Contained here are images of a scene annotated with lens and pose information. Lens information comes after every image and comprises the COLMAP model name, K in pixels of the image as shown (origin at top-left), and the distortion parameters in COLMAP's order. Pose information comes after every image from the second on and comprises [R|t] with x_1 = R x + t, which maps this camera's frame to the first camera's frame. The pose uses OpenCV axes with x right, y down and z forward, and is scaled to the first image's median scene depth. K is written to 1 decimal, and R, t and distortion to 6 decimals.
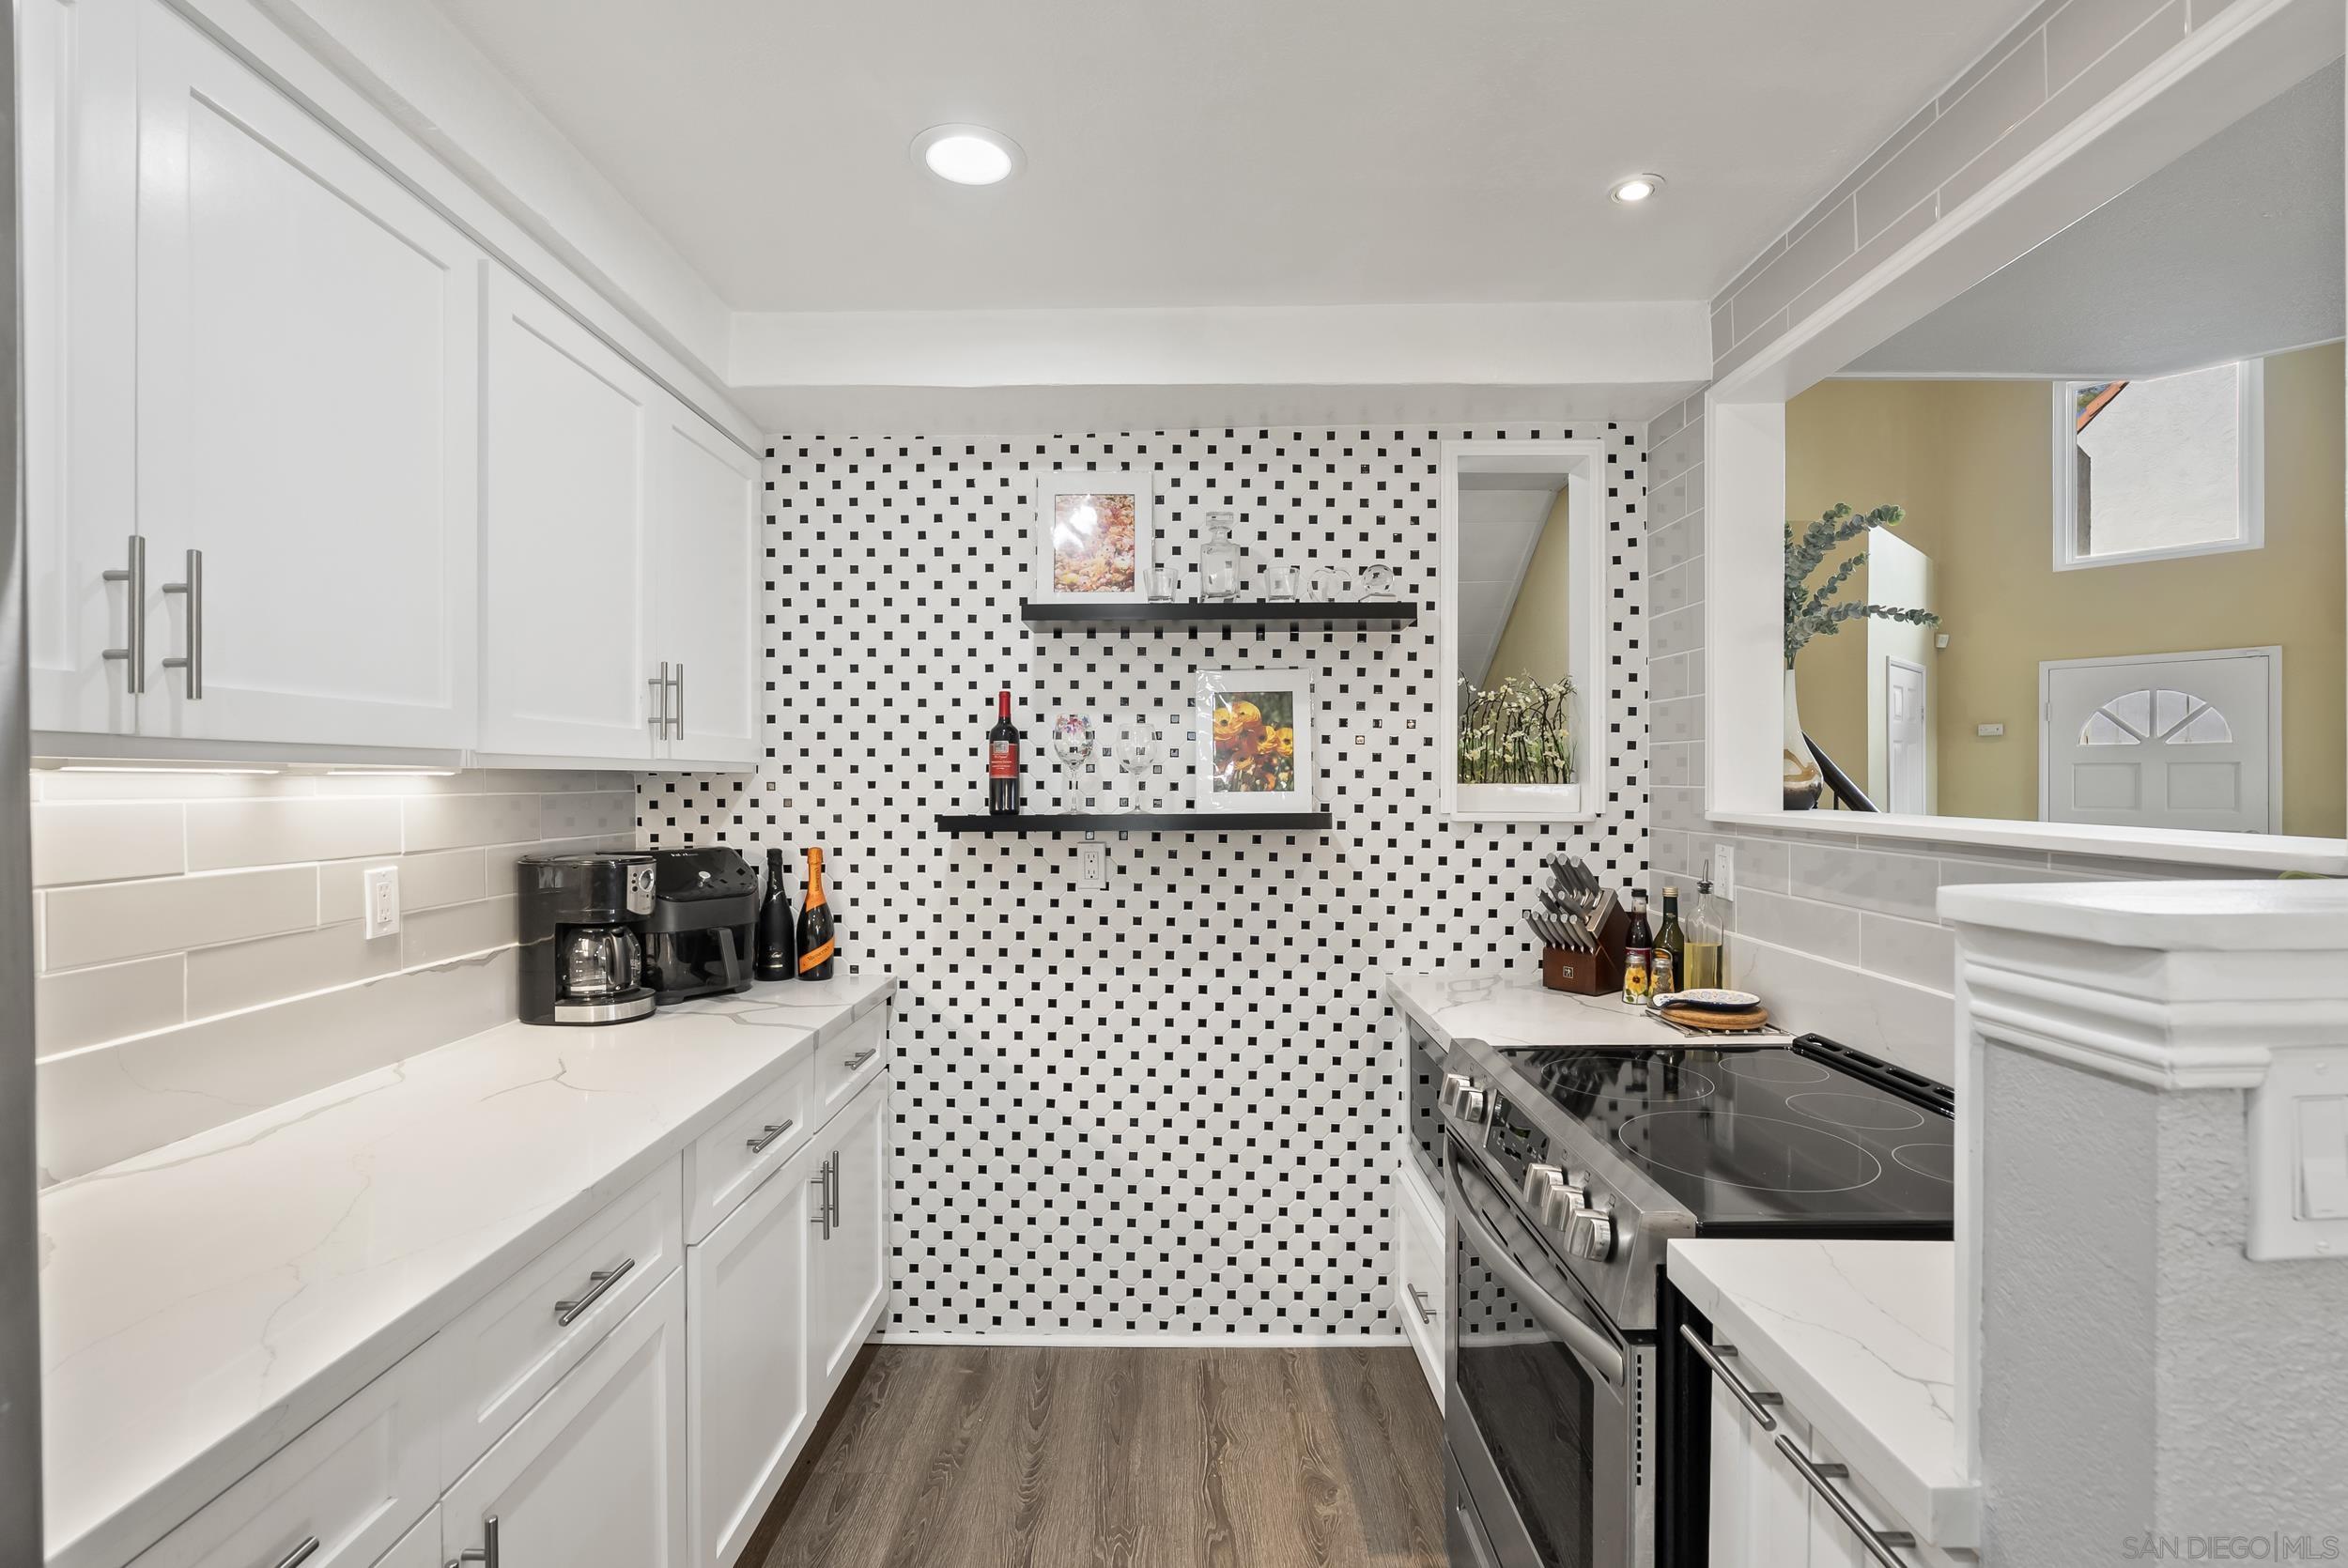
lens RADIAL K [[1071.6, 0, 1167.6], [0, 1071.6, 788.7], [0, 0, 1]] dist [0.000337, 0.000184]
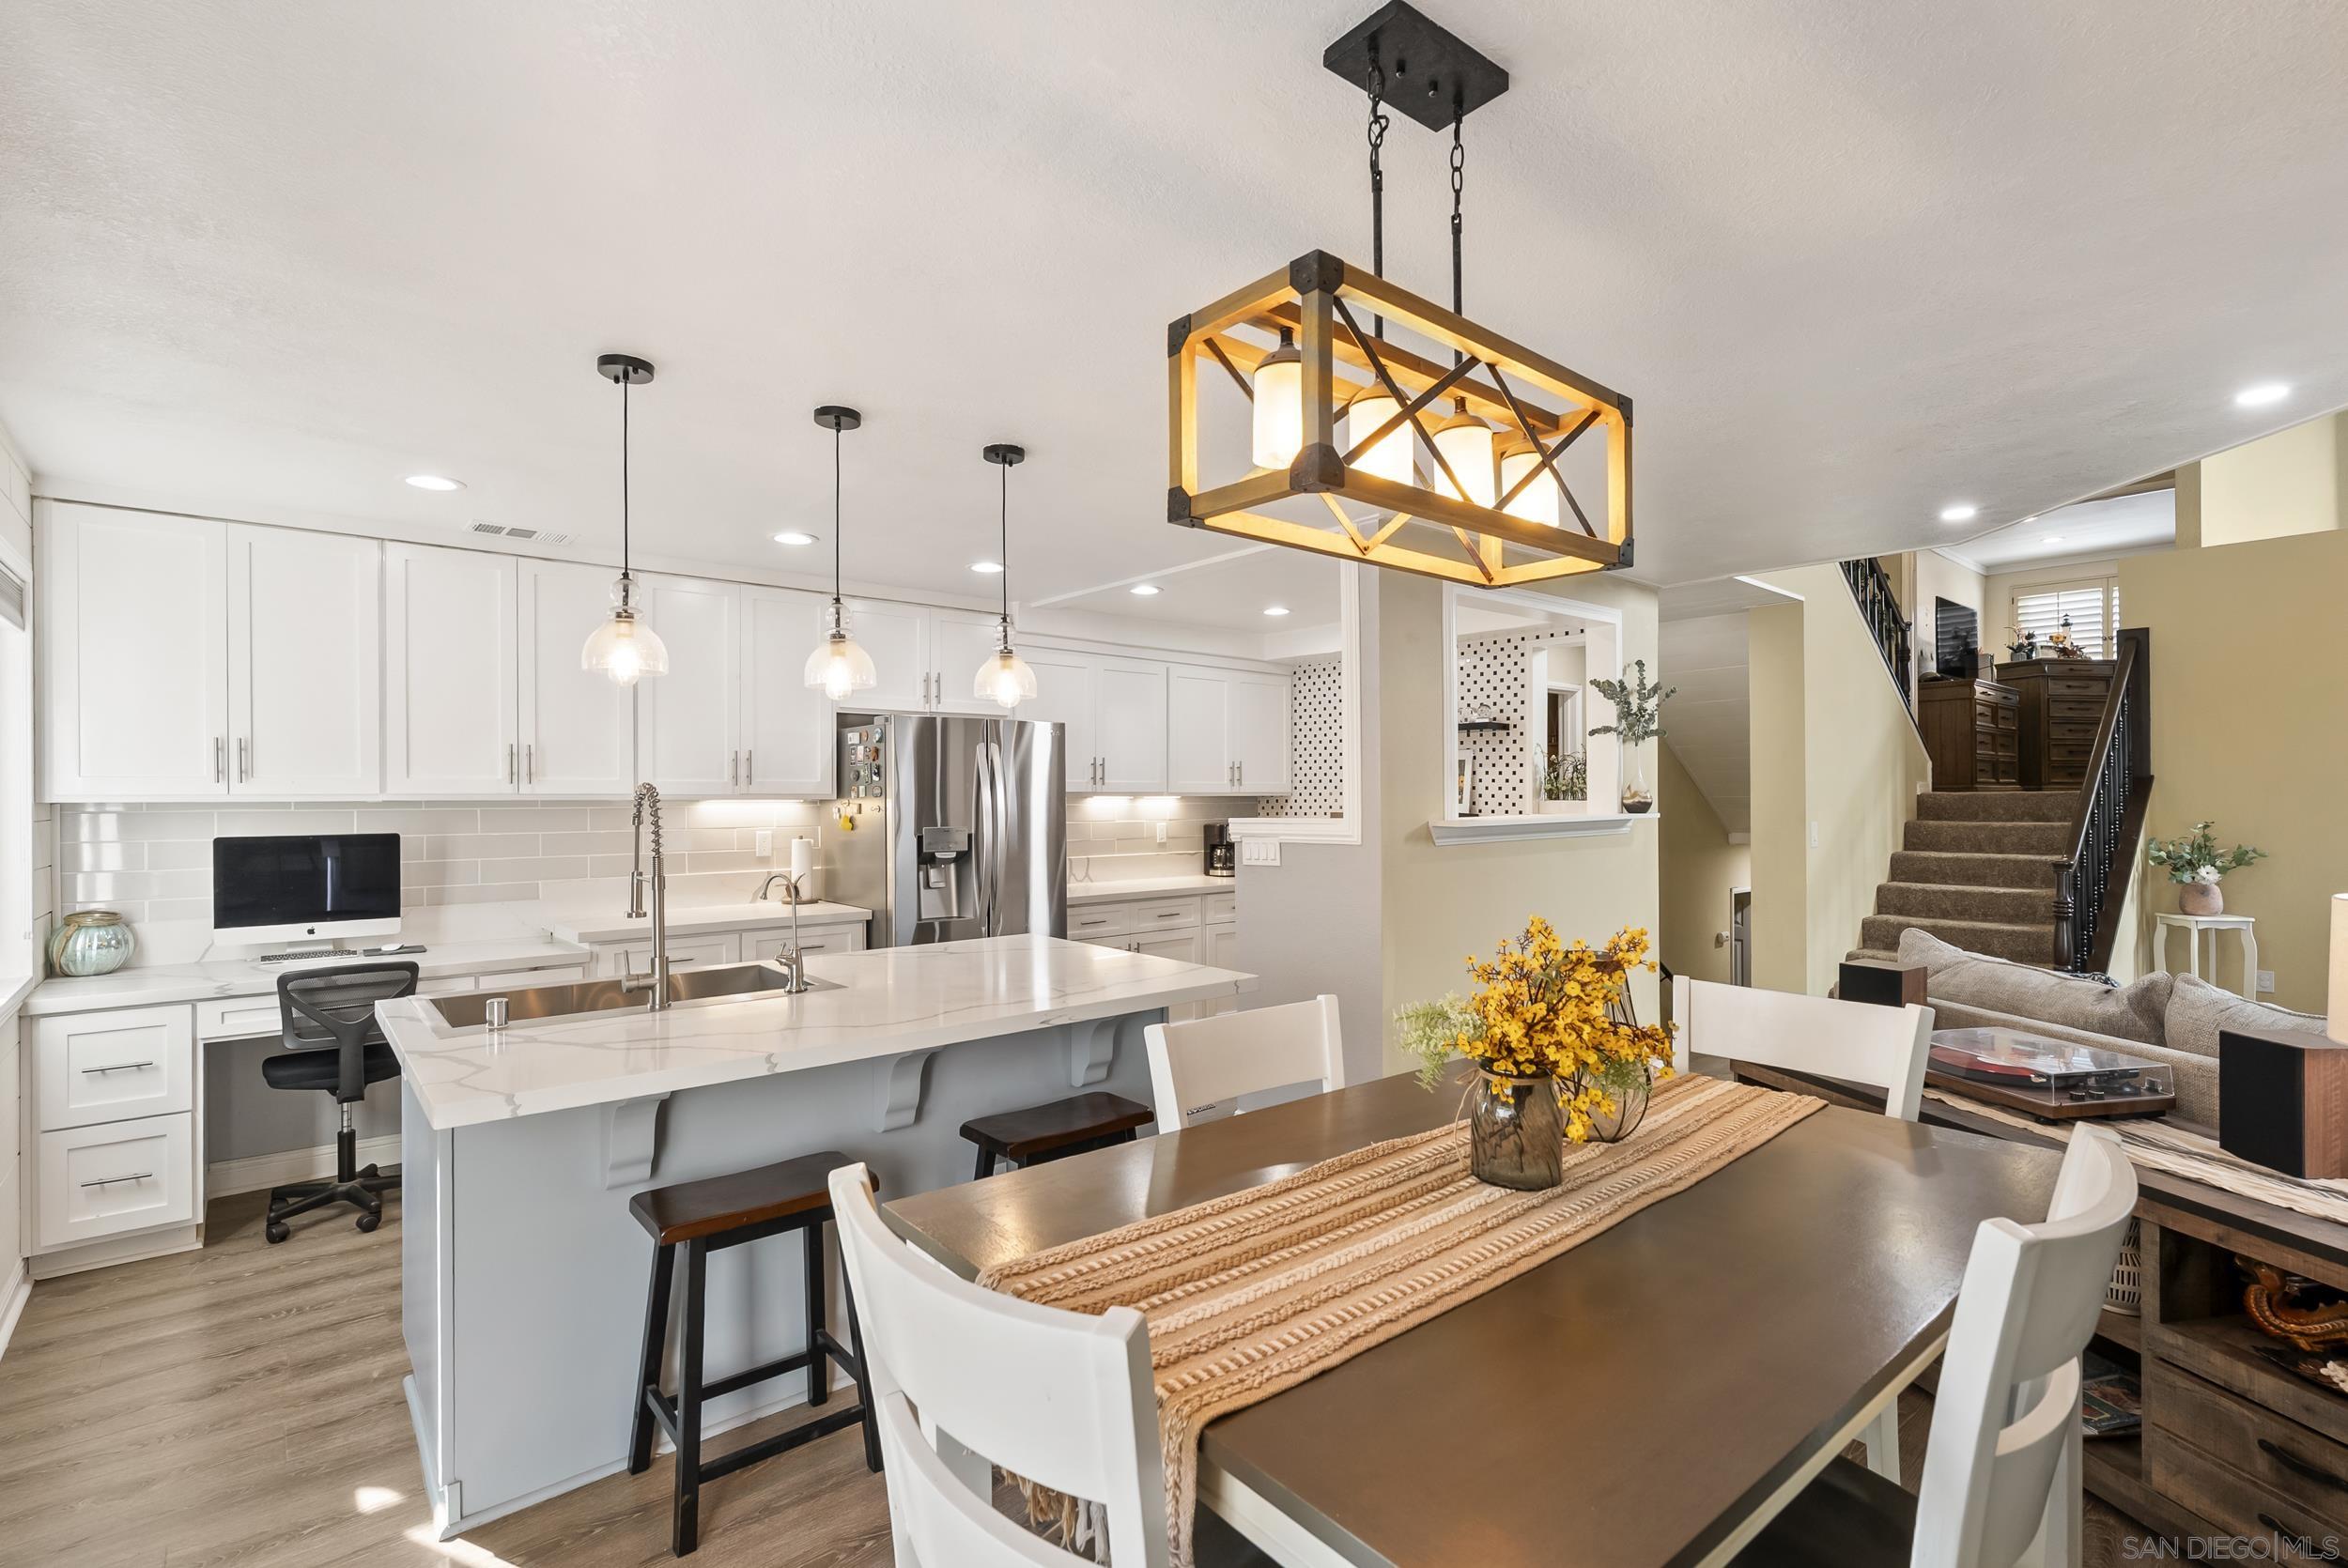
lens RADIAL K [[1071.6, 0, 1169.8], [0, 1071.6, 791.9], [0, 0, 1]] dist [0.000337, 0.000184]
pose [[0.659435, -0.003110, -0.751755, 1.825798], [-0.000971, 0.999987, -0.004988, -0.014018], [0.751761, 0.004020, 0.659424, -1.247344]]
